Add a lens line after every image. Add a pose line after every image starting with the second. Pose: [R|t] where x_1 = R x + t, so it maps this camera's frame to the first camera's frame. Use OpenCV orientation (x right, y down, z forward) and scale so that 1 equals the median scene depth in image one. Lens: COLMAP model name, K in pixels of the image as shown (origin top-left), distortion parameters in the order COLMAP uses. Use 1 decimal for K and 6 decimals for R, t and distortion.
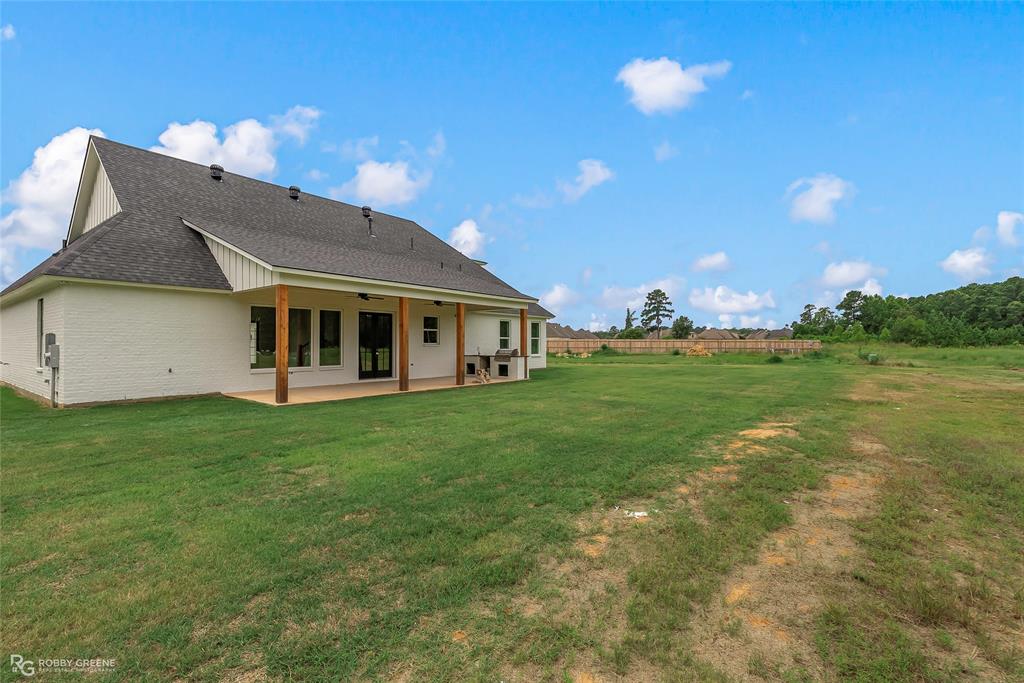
lens RADIAL K [[470.6, 0, 519.7], [0, 470.6, 340.9], [0, 0, 1]] dist [-0.011374, 0.004774]
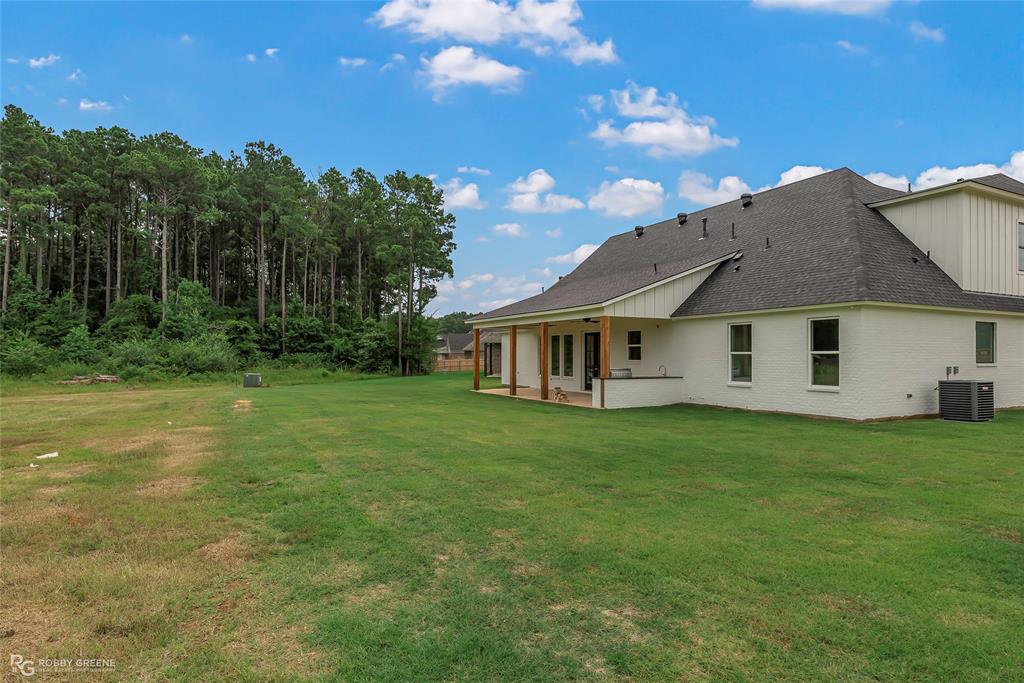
lens RADIAL K [[576.6, 0, 510.8], [0, 576.6, 348.8], [0, 0, 1]] dist [-0.003119, -0.001002]
pose [[-0.429678, -0.003527, -0.902975, 0.946314], [0.011067, 0.999897, -0.009172, -0.009762], [0.902914, -0.013934, -0.429595, 1.289637]]
